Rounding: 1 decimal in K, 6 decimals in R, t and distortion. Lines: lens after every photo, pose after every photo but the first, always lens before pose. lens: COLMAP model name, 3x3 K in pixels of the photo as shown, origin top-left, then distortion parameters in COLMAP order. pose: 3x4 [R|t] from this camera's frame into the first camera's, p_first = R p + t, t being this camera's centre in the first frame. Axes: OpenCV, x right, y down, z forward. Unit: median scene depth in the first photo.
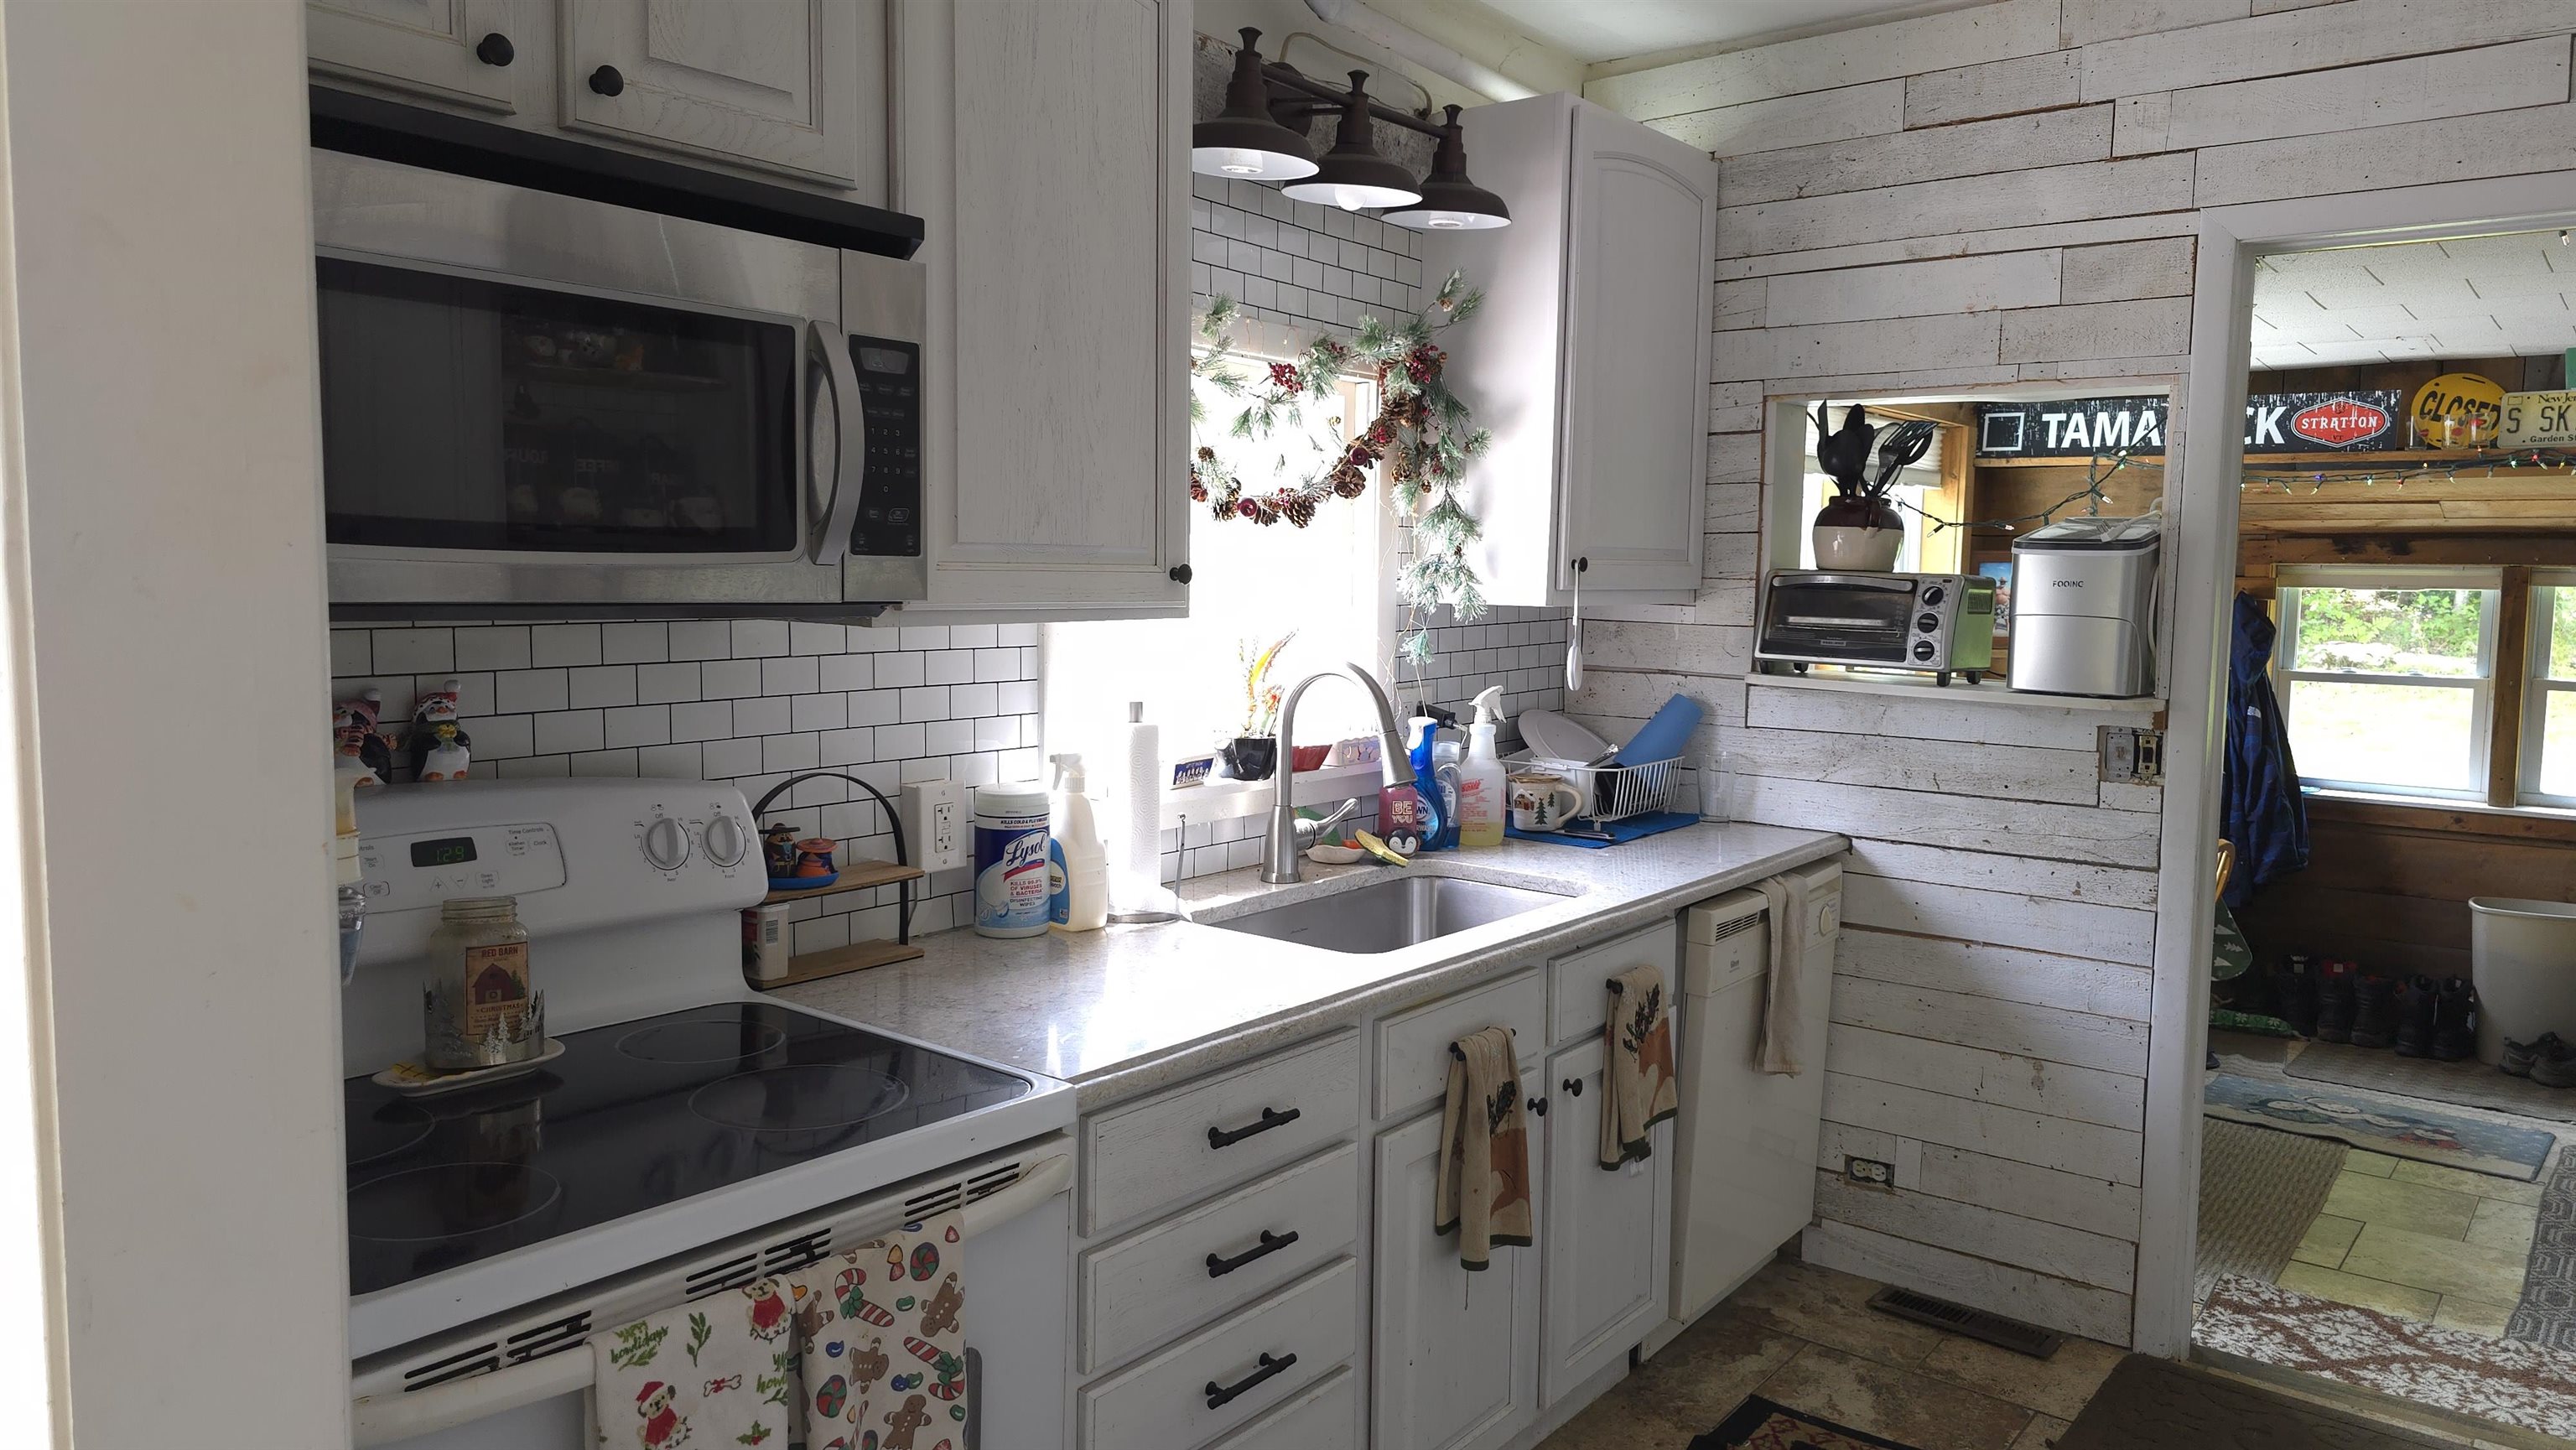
lens RADIAL K [[1732.2, 0, 1302.1], [0, 1732.2, 728.4], [0, 0, 1]] dist [0.047234, -0.047799]
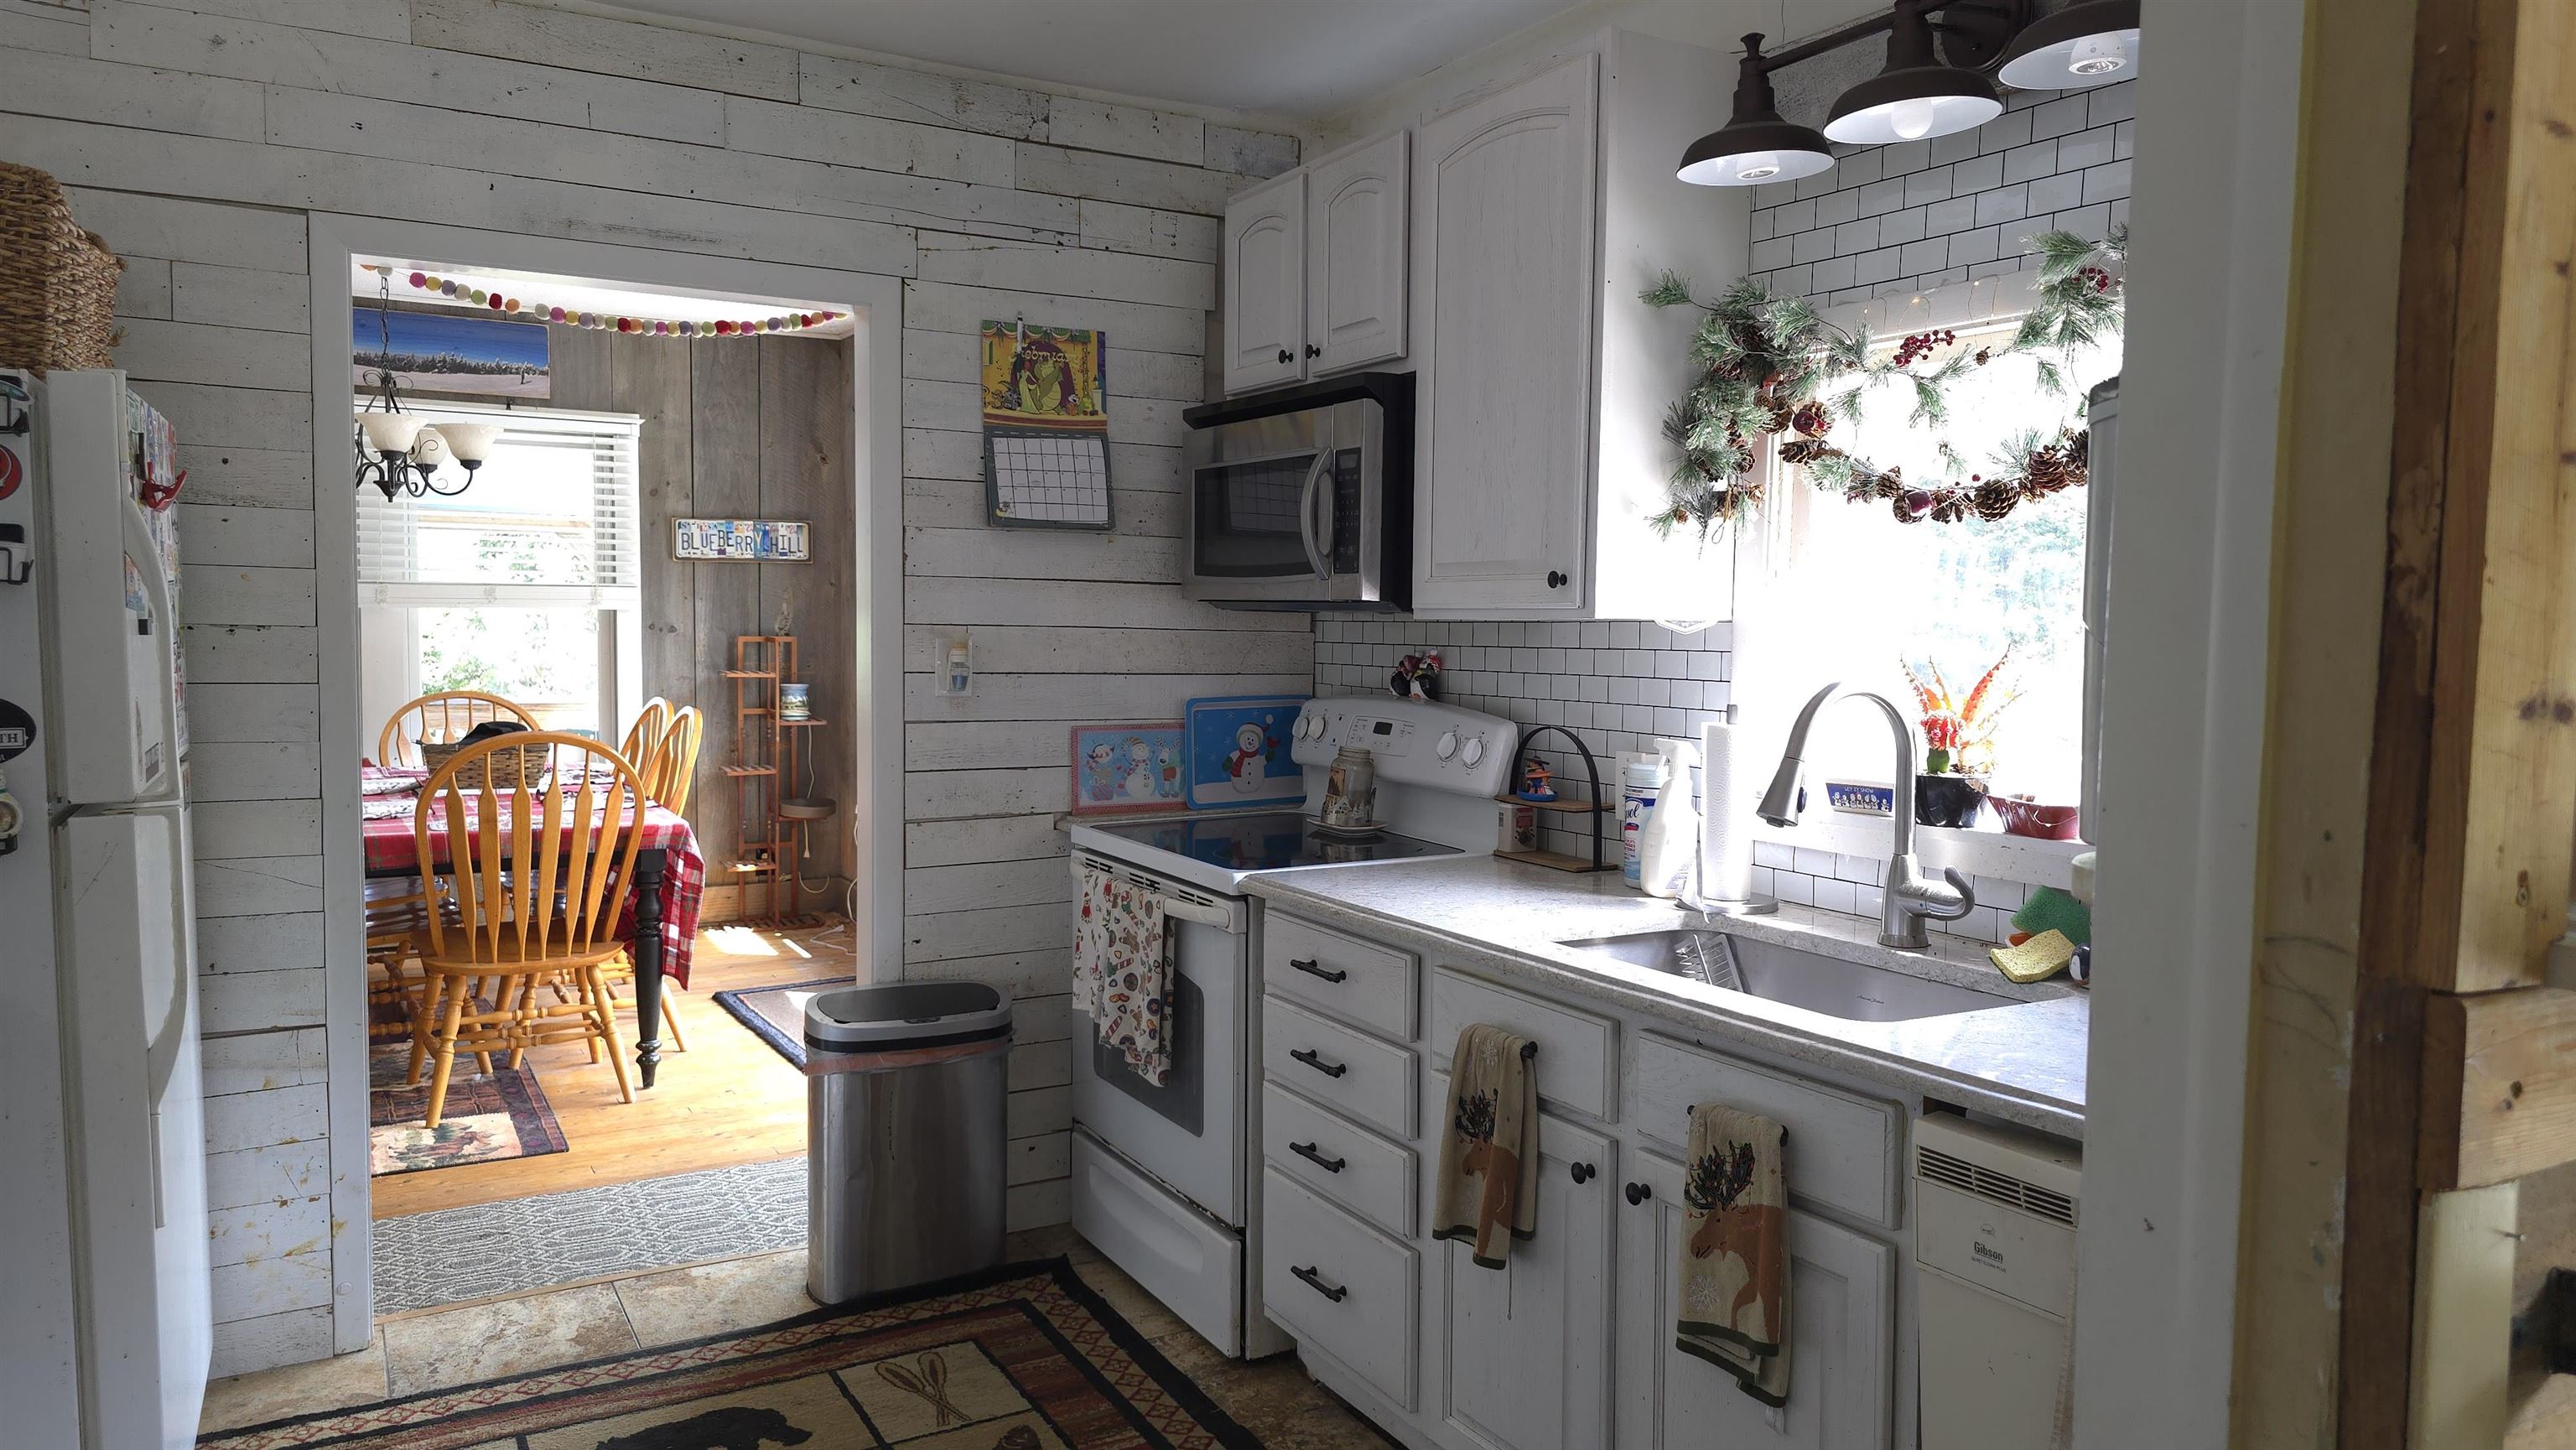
lens RADIAL K [[1732.2, 0, 1302.1], [0, 1732.2, 728.4], [0, 0, 1]] dist [0.047234, -0.047799]
pose [[-0.352155, 0.043685, -0.934921, 0.912447], [-0.104671, 0.990806, 0.085723, -0.060322], [0.930070, 0.128047, -0.344345, 1.047839]]
